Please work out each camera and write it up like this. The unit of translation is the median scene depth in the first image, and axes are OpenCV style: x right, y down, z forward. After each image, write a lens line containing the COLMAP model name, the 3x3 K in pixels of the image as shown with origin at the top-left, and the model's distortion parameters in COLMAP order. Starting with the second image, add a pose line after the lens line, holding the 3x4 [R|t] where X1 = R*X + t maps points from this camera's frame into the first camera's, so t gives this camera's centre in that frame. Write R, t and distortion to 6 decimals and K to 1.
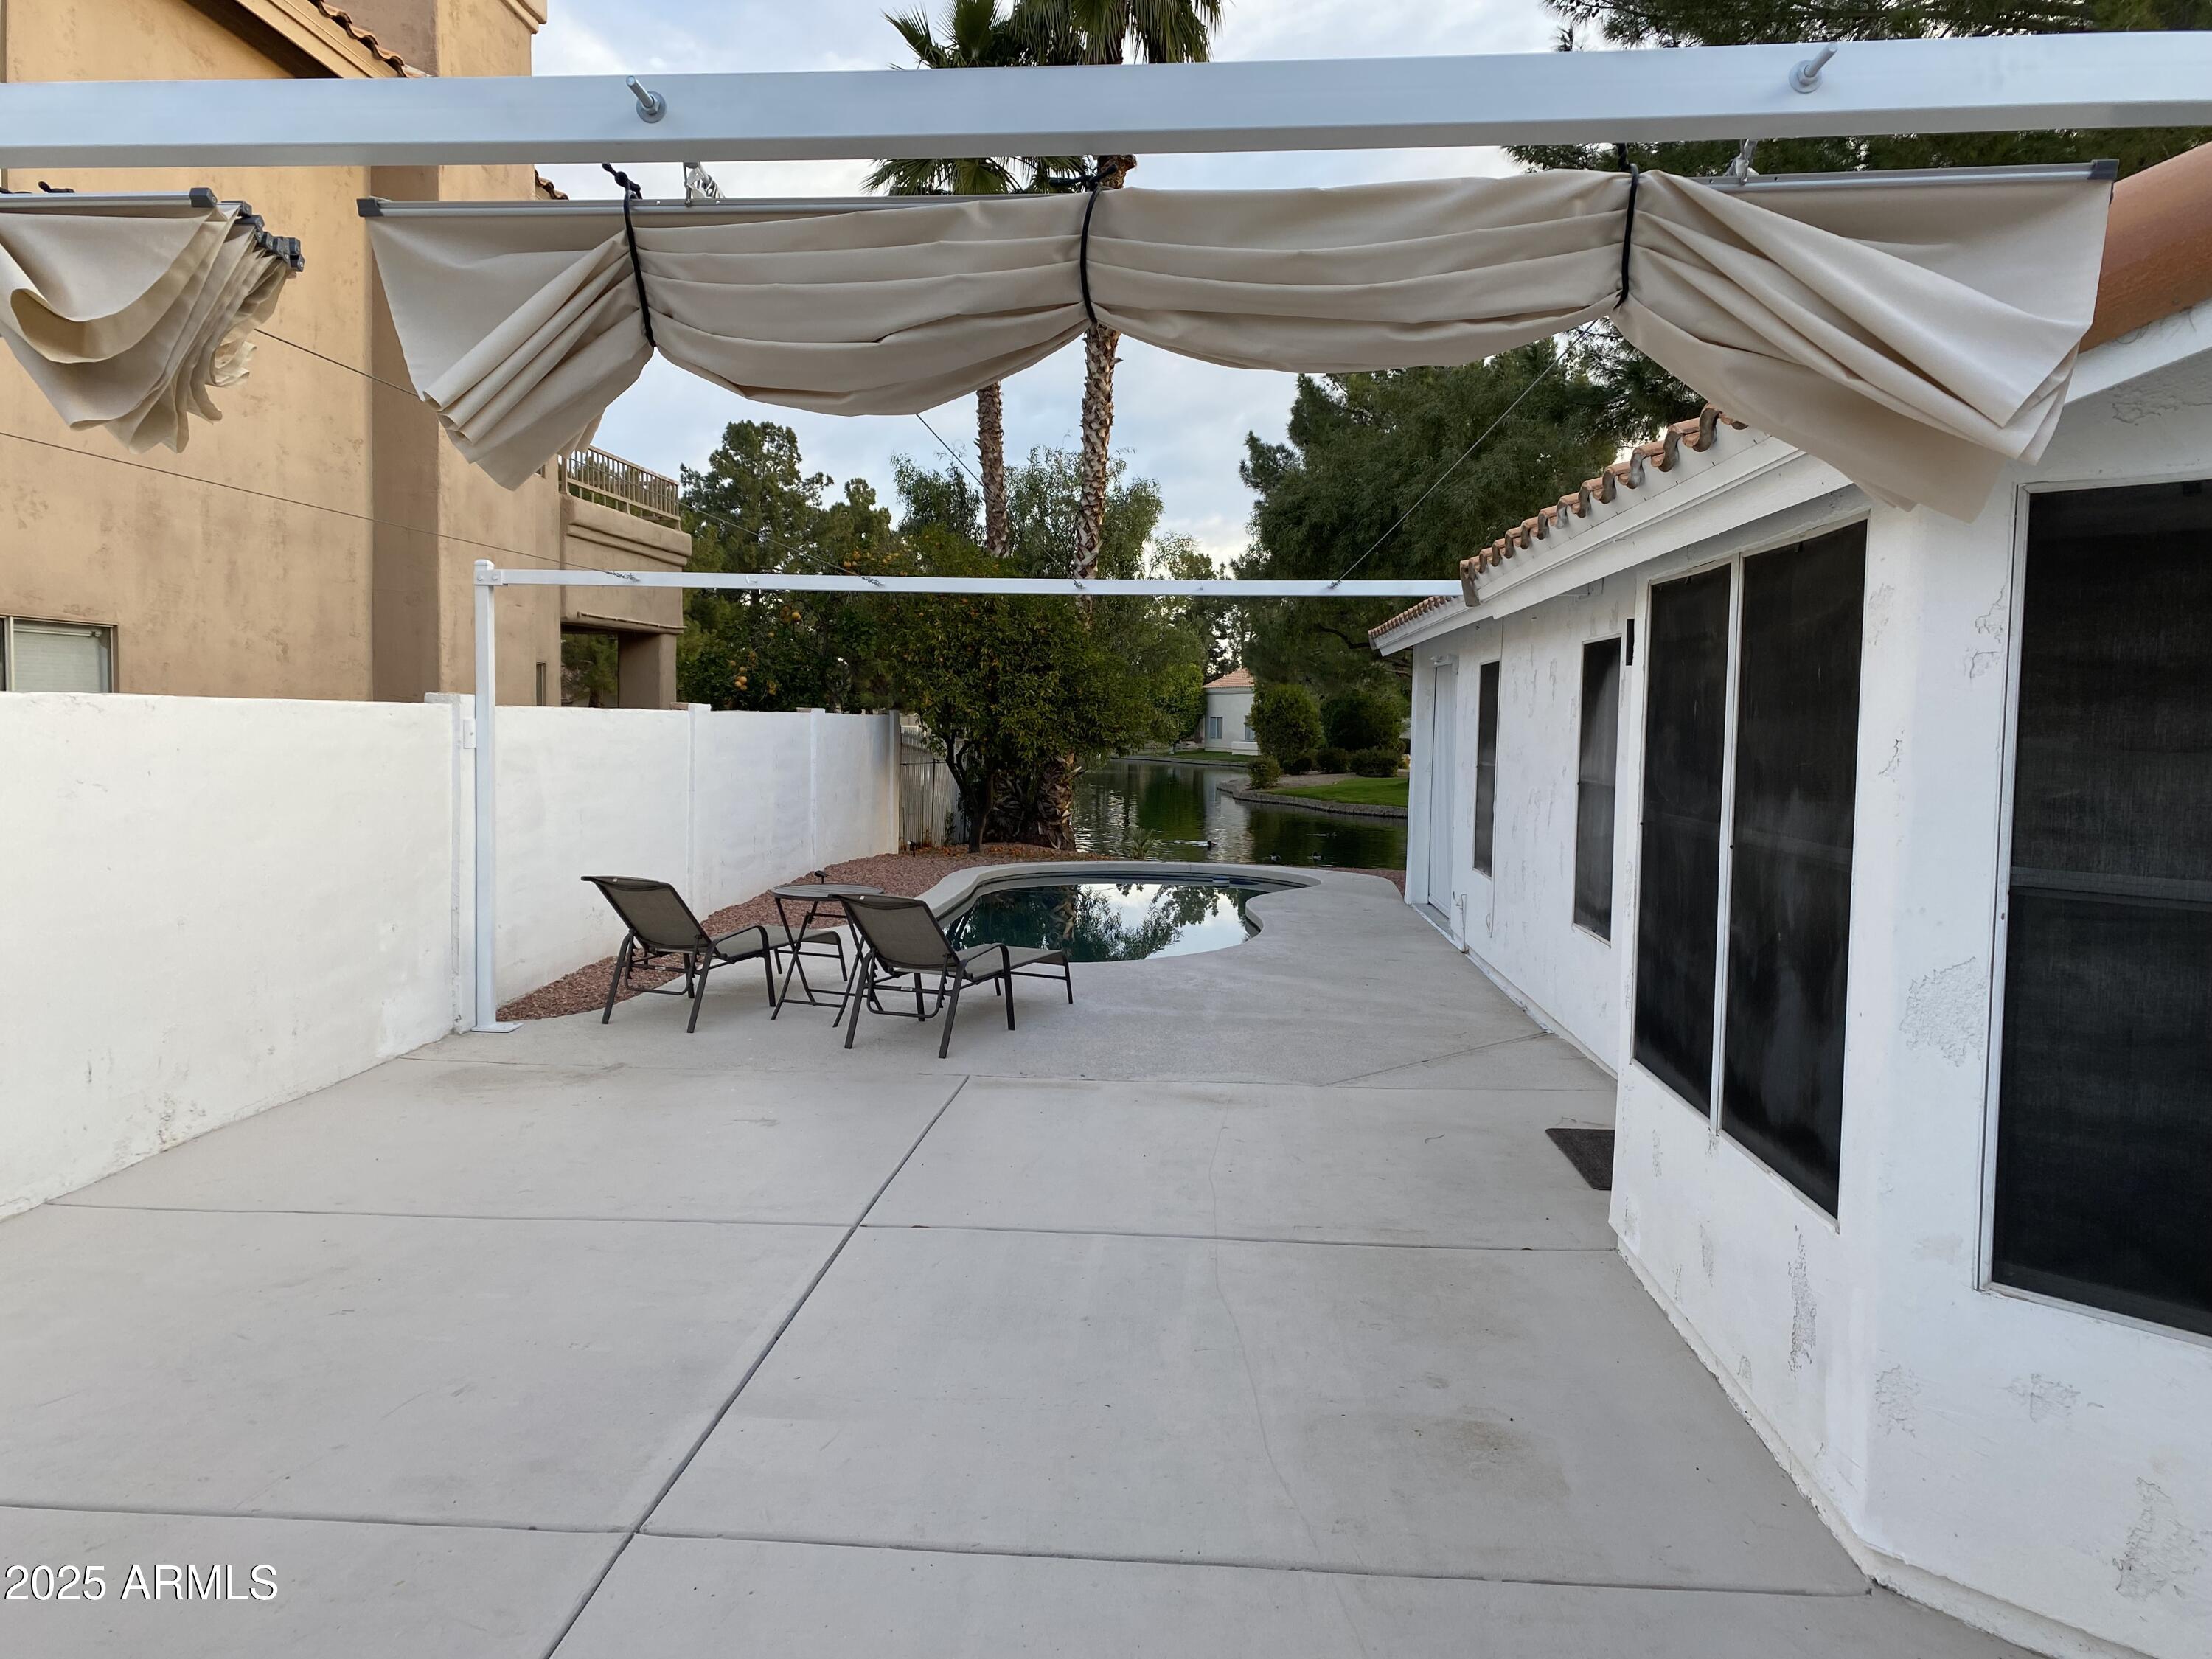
lens RADIAL K [[1674.3, 0, 1115.8], [0, 1674.3, 823.8], [0, 0, 1]] dist [0.187054, 0.000271]
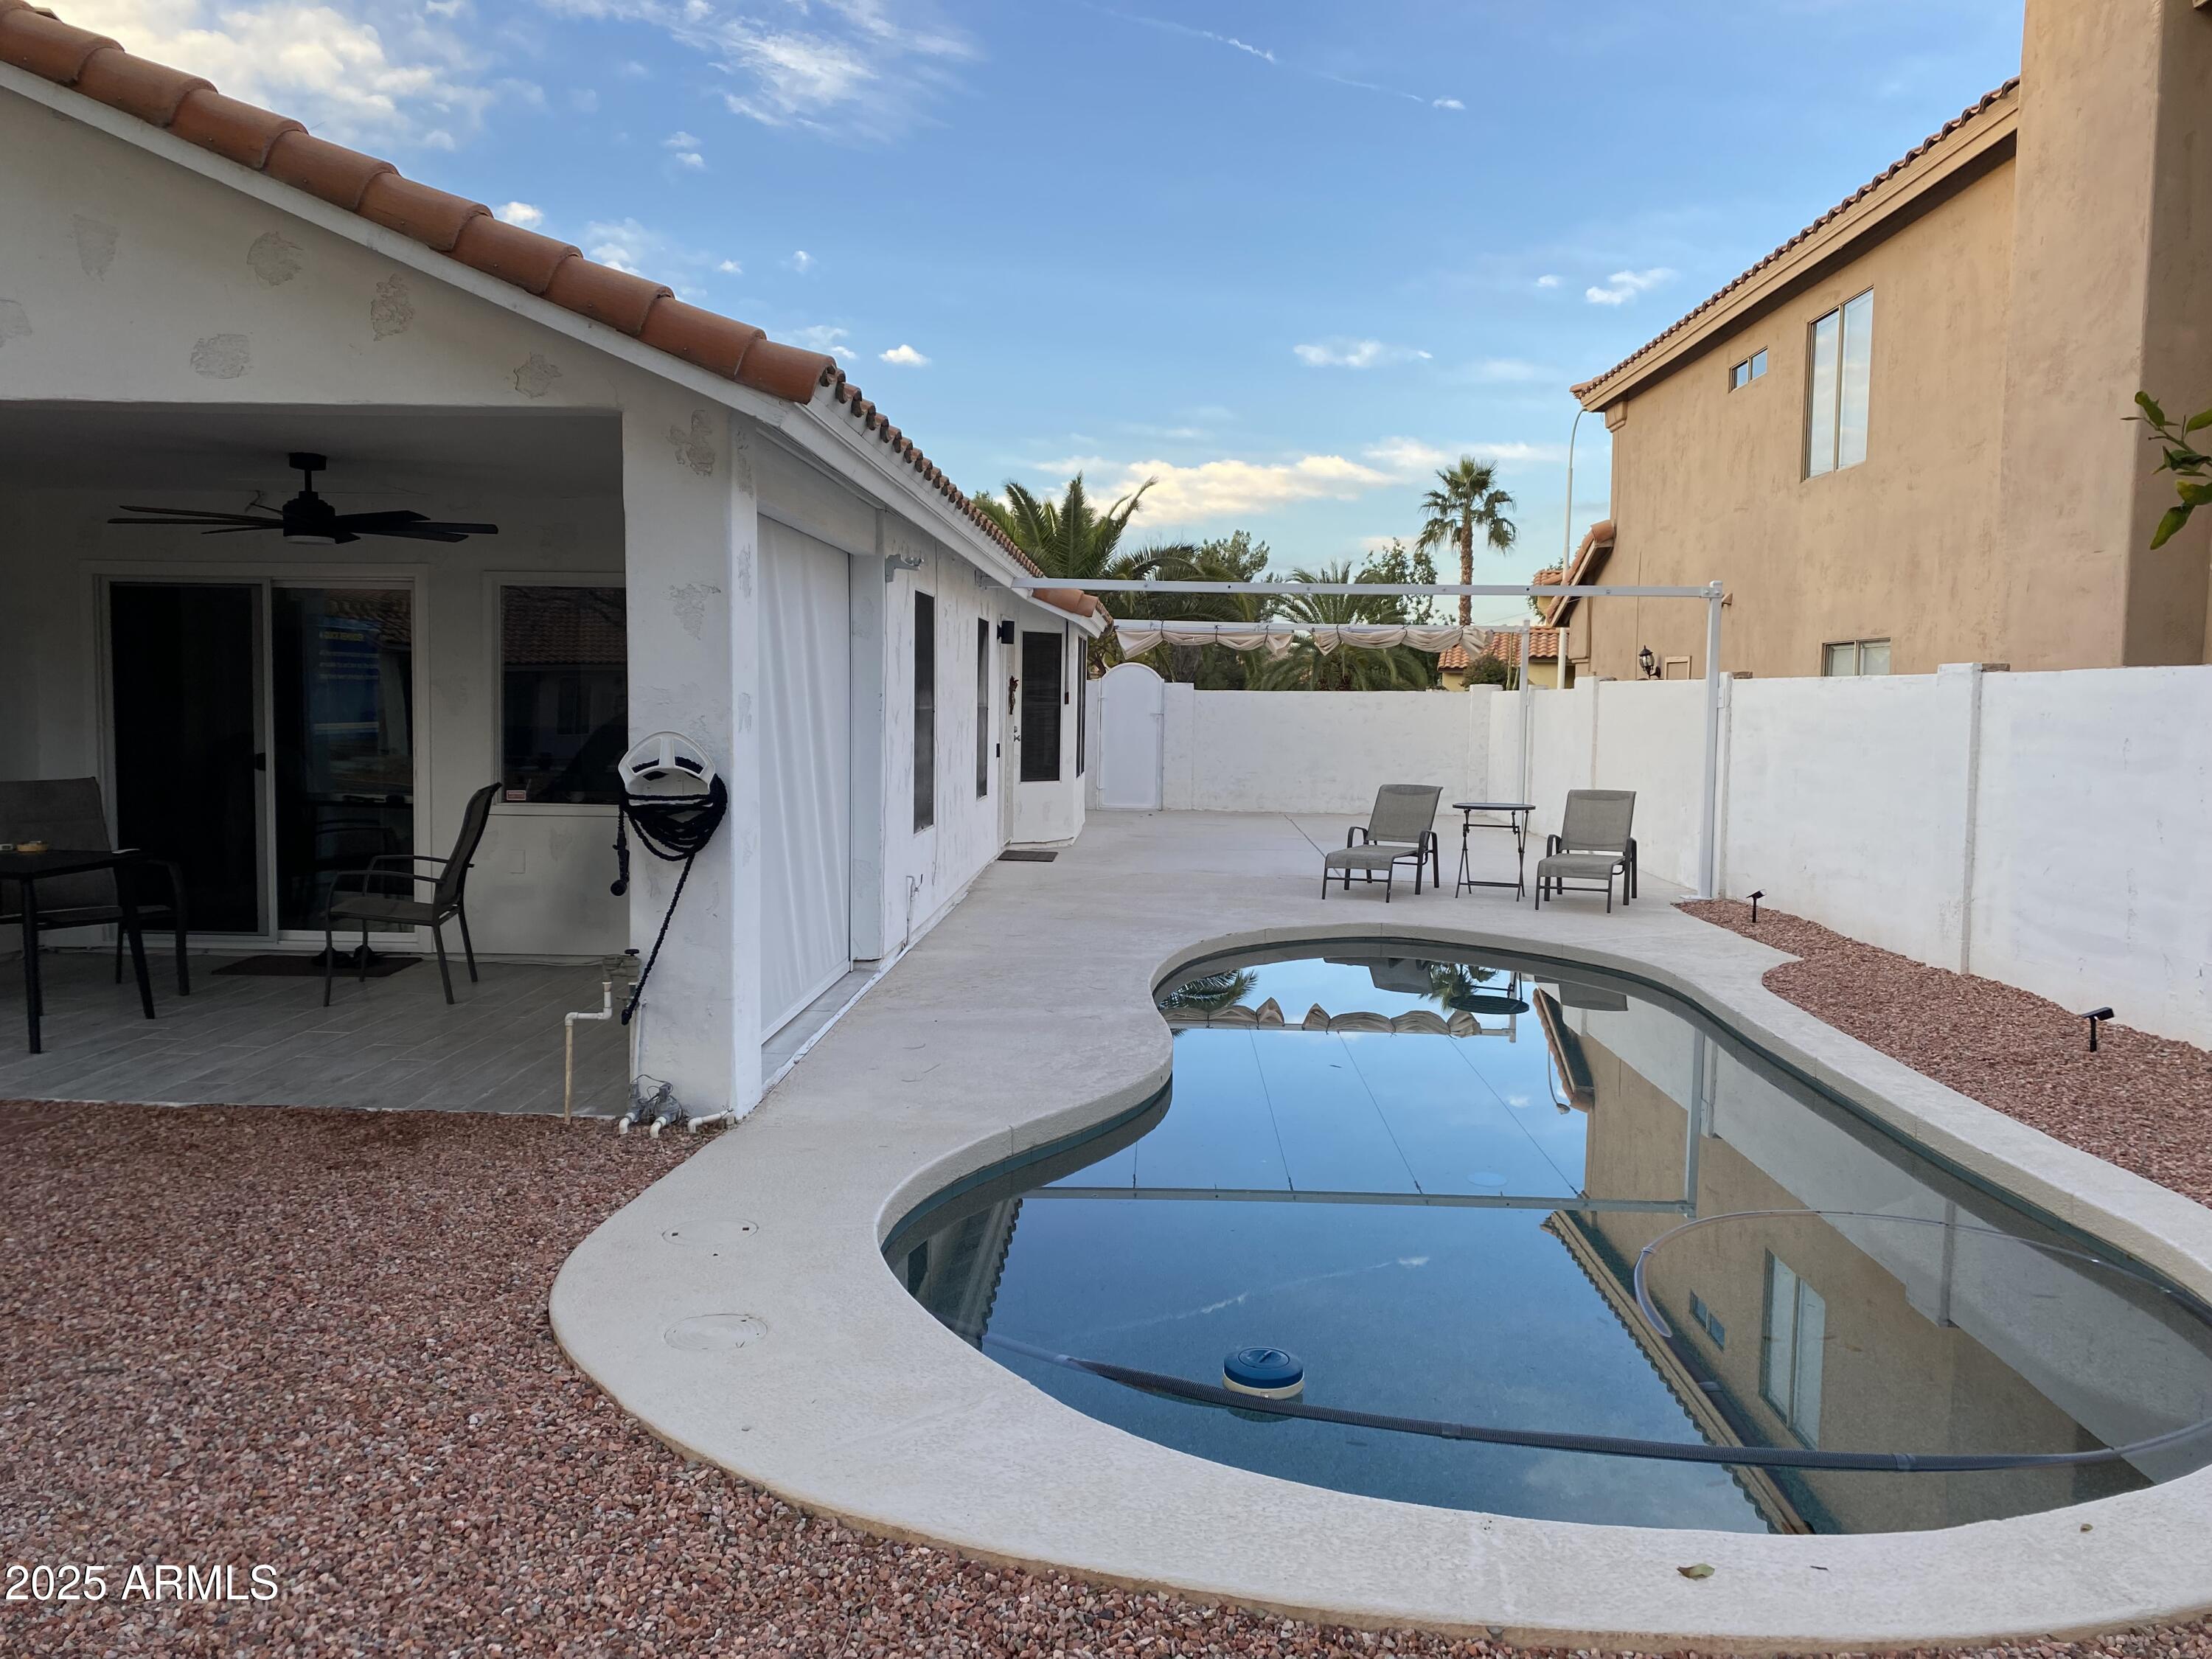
lens RADIAL K [[1679.5, 0, 1113.4], [0, 1679.5, 826.2], [0, 0, 1]] dist [0.091944, -0.132040]
pose [[-0.999556, -0.018105, -0.023667, 0.061223], [-0.021130, 0.990687, 0.134512, -0.042844], [0.021011, 0.134952, -0.990629, 0.817562]]
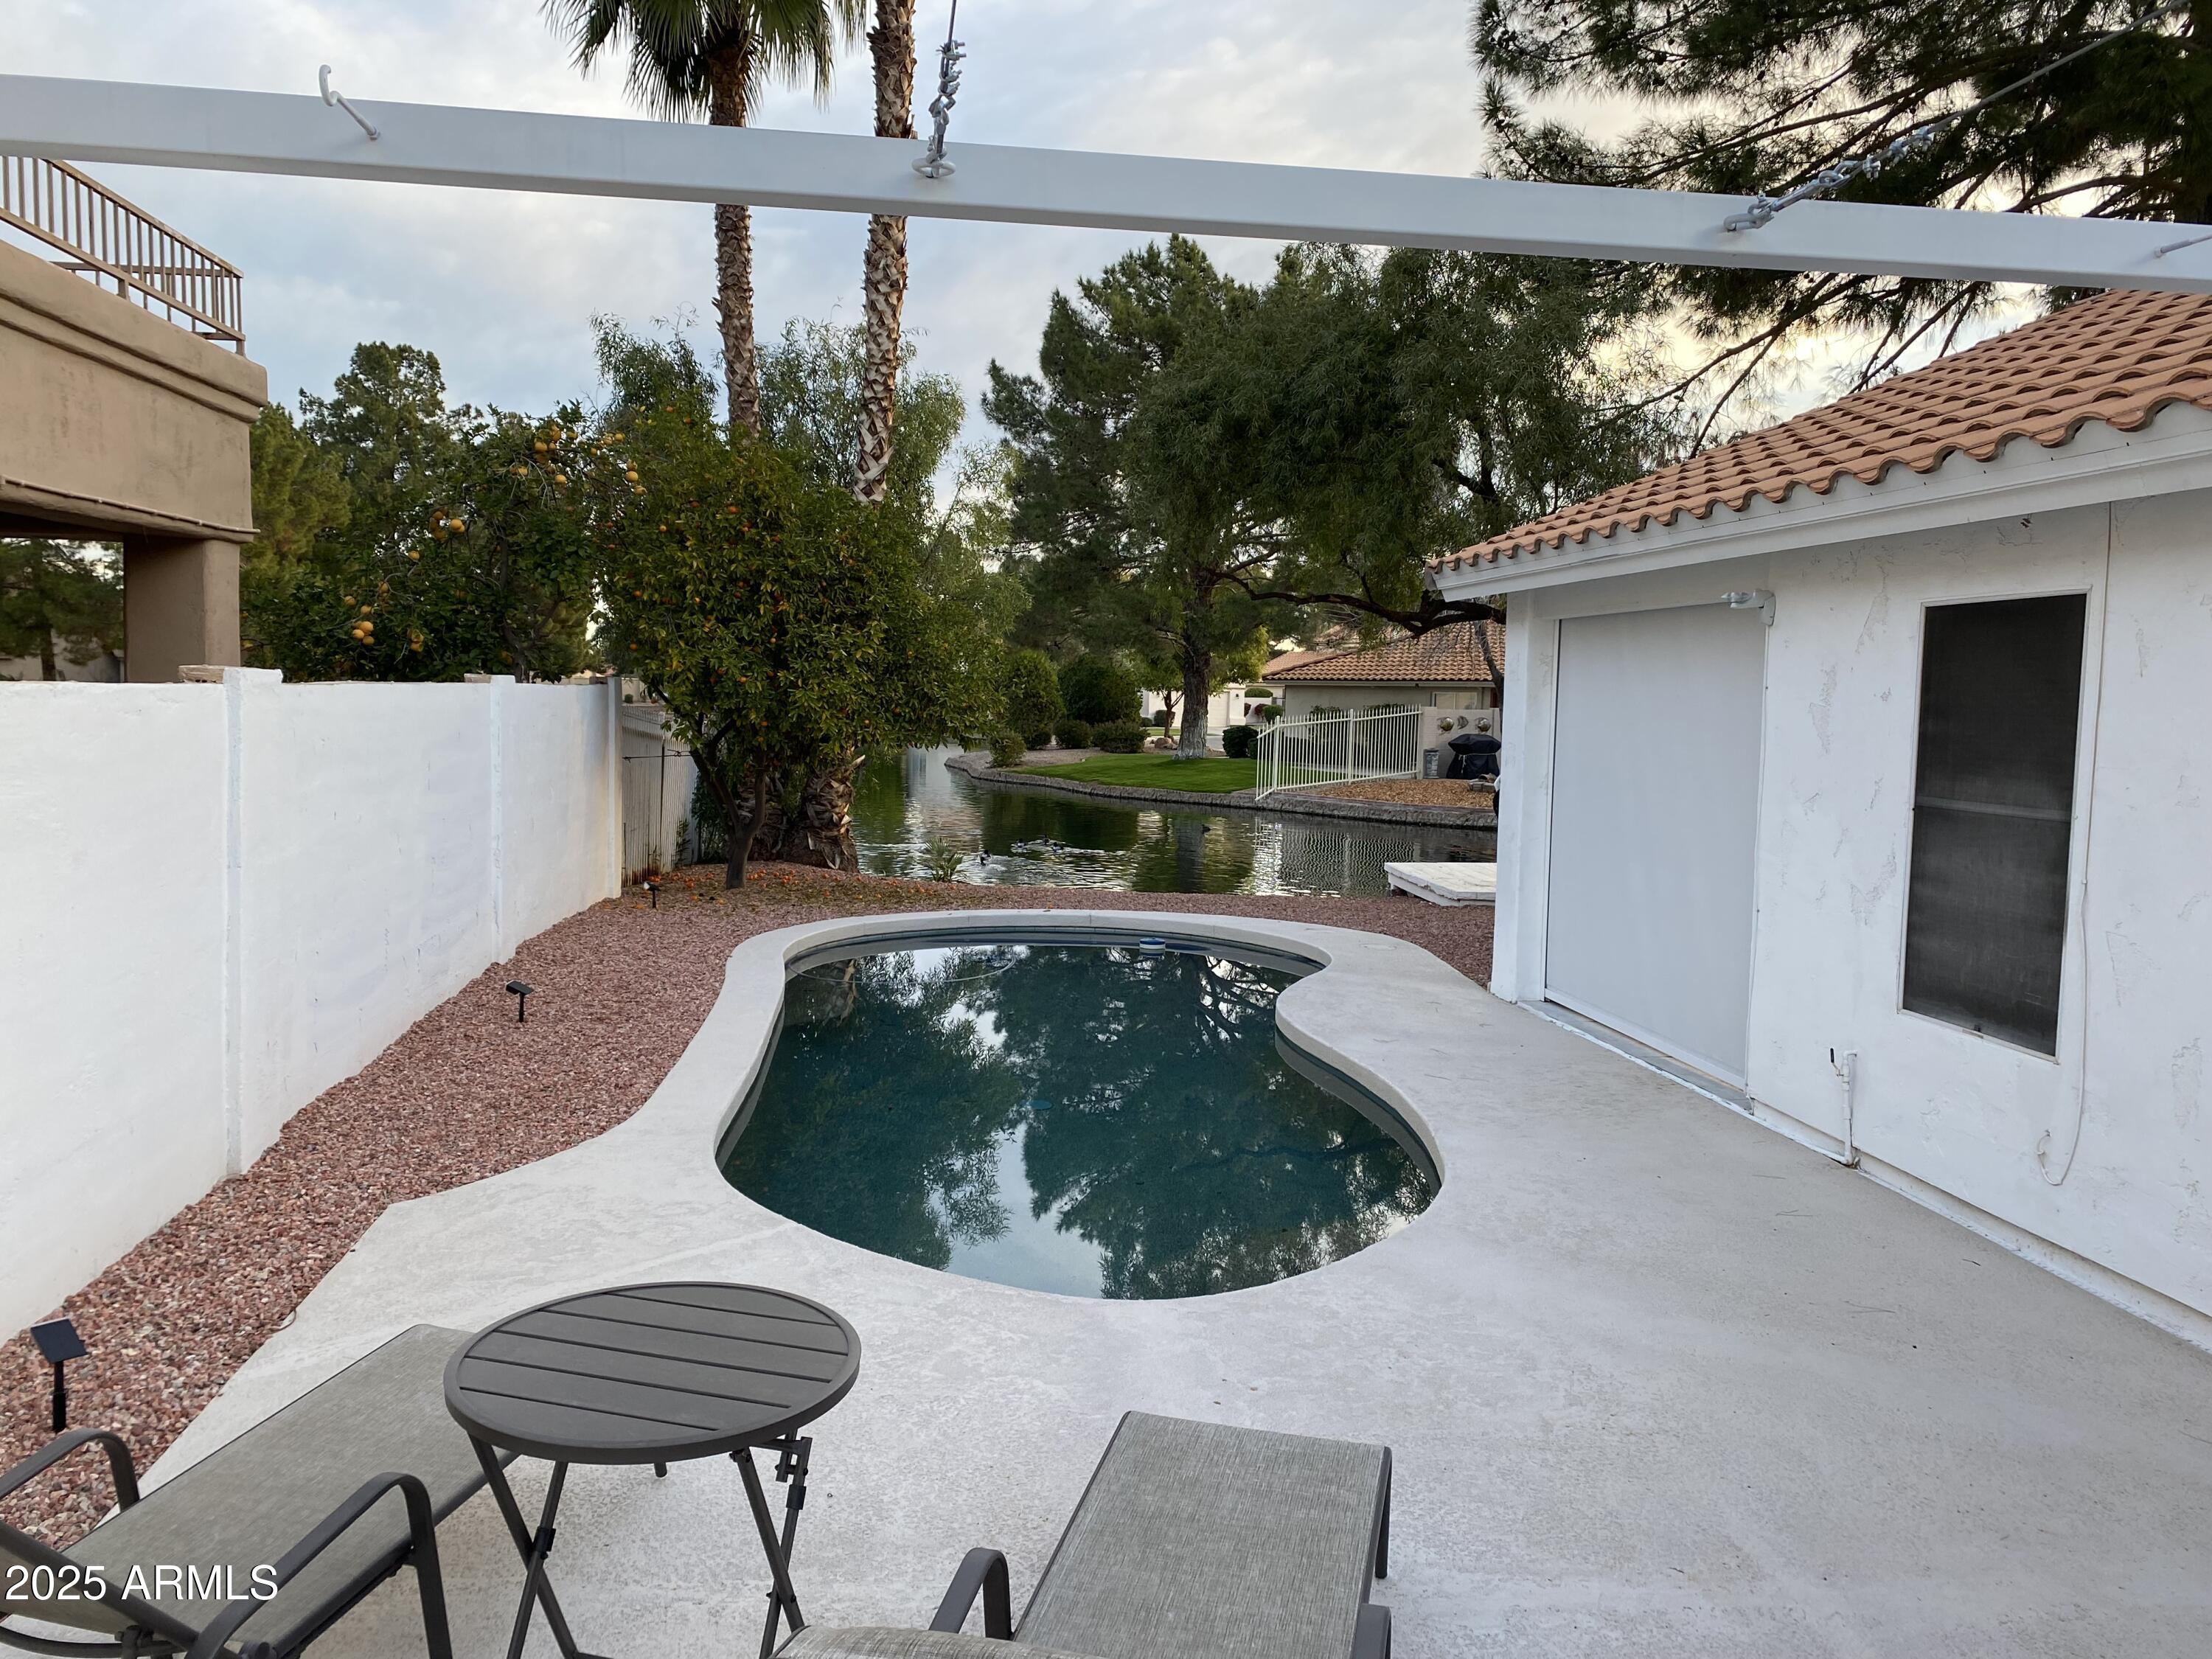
lens RADIAL K [[1679.5, 0, 1113.4], [0, 1679.5, 826.2], [0, 0, 1]] dist [0.091944, -0.132040]
pose [[0.982018, -0.007825, 0.188627, -0.053907], [0.003788, 0.999756, 0.021751, -0.019049], [-0.188751, -0.020645, 0.981808, 0.257919]]
